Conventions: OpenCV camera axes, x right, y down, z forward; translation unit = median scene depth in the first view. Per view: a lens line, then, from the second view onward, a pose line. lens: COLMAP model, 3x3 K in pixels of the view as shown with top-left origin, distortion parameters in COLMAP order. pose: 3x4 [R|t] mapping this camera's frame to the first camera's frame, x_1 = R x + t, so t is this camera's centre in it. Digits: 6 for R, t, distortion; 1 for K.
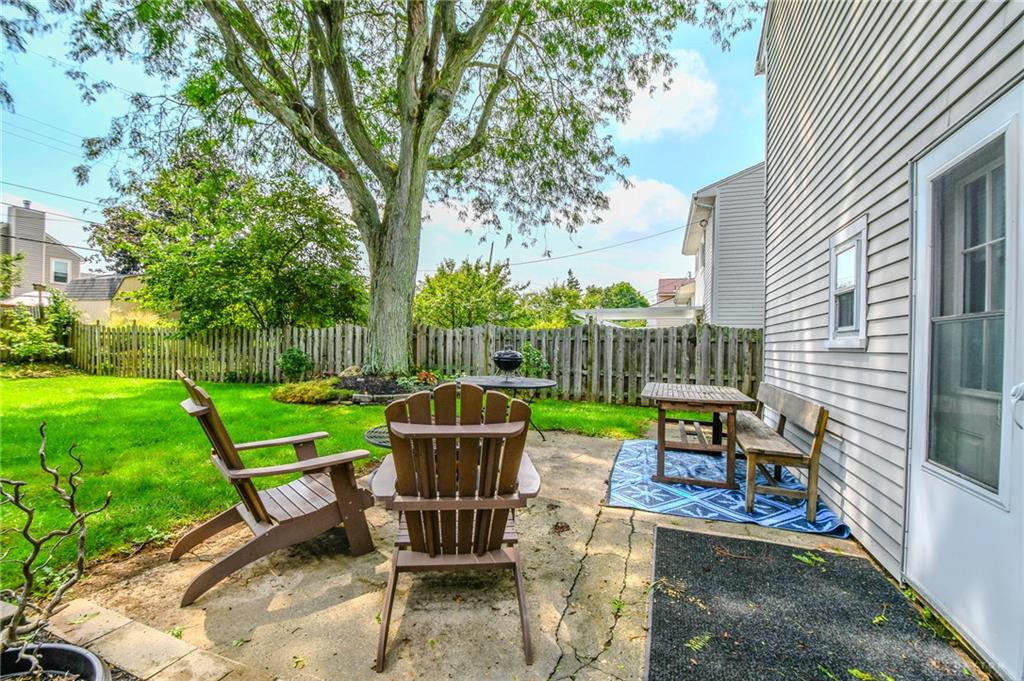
lens RADIAL K [[442.3, 0, 504.5], [0, 442.3, 344.1], [0, 0, 1]] dist [-0.006694, -0.007793]
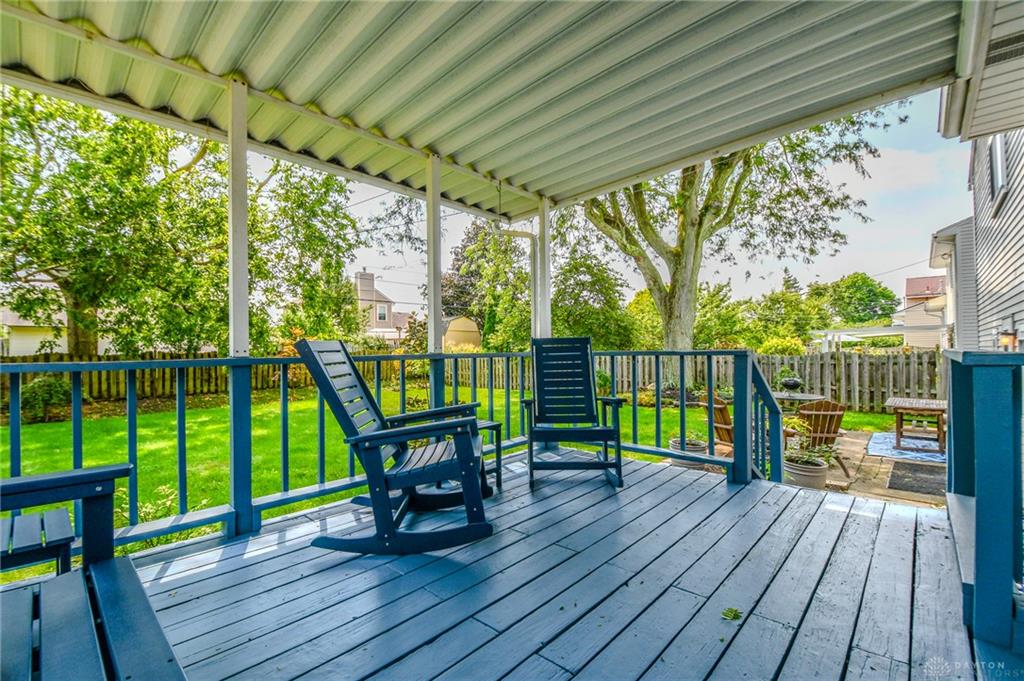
lens RADIAL K [[442.3, 0, 504.9], [0, 442.3, 348.2], [0, 0, 1]] dist [-0.006694, -0.007793]
pose [[0.913896, -0.031616, -0.404715, -0.189379], [0.029334, 0.999500, -0.011841, -0.069979], [0.404887, -0.001050, 0.914366, -0.633410]]
